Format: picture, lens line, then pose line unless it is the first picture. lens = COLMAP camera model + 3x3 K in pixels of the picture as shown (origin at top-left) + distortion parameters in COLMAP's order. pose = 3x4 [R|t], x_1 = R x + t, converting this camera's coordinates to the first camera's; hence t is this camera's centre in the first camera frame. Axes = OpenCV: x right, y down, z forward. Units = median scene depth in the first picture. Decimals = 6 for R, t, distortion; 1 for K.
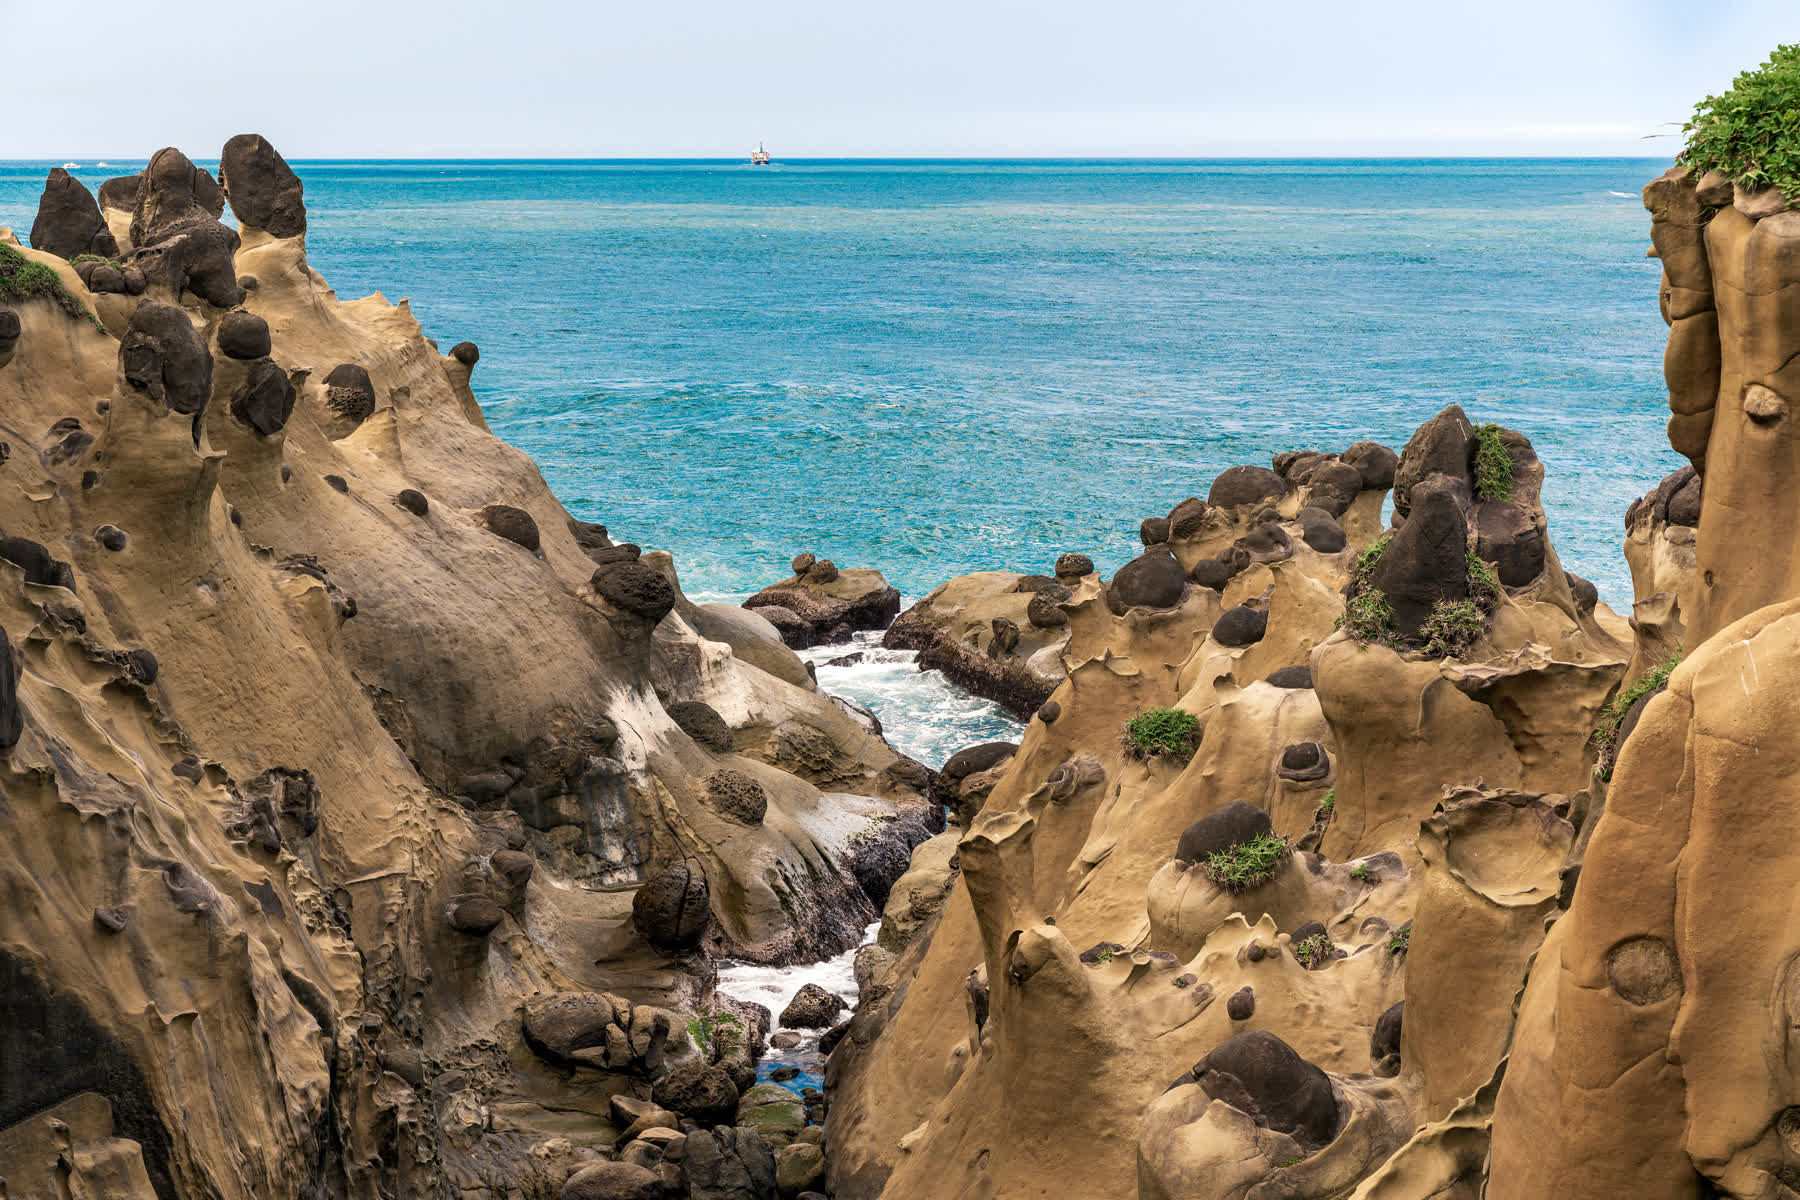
lens RADIAL K [[2285.4, 0, 900.0], [0, 2285.4, 600.0], [0, 0, 1]] dist [-0.000486, -0.024317]
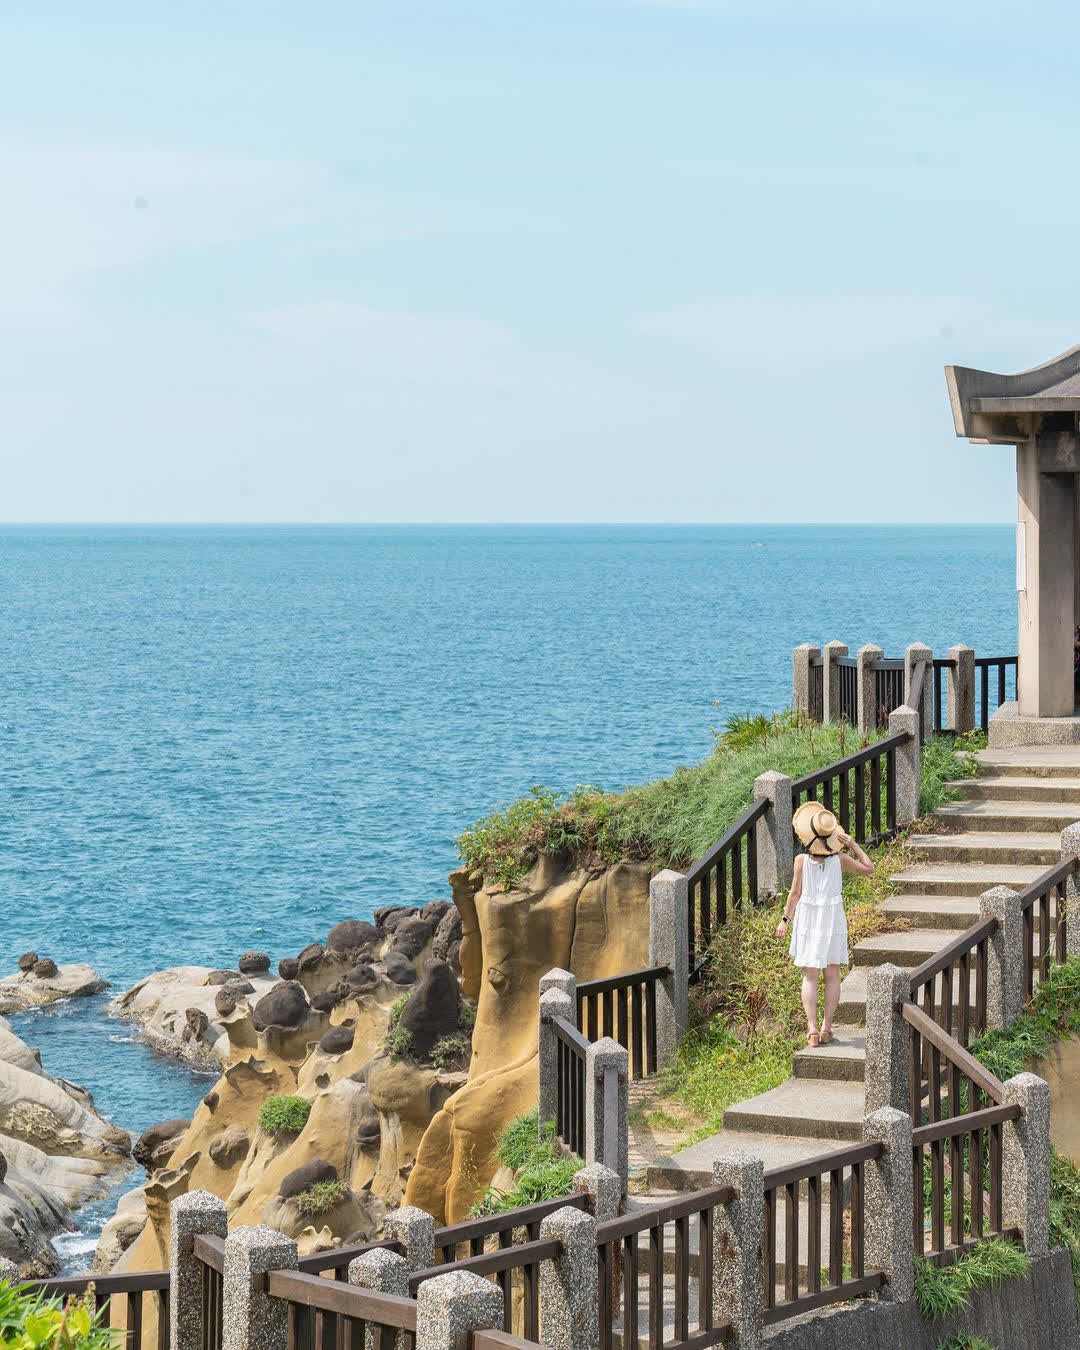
lens RADIAL K [[3267.3, 0, 540.0], [0, 3267.3, 675.0], [0, 0, 1]] dist [-0.025454, 0.496045]
pose [[0.991596, -0.004638, 0.129290, 0.004156], [0.011888, 0.998396, -0.055358, -0.090758], [-0.128826, 0.056430, 0.990060, -0.972341]]
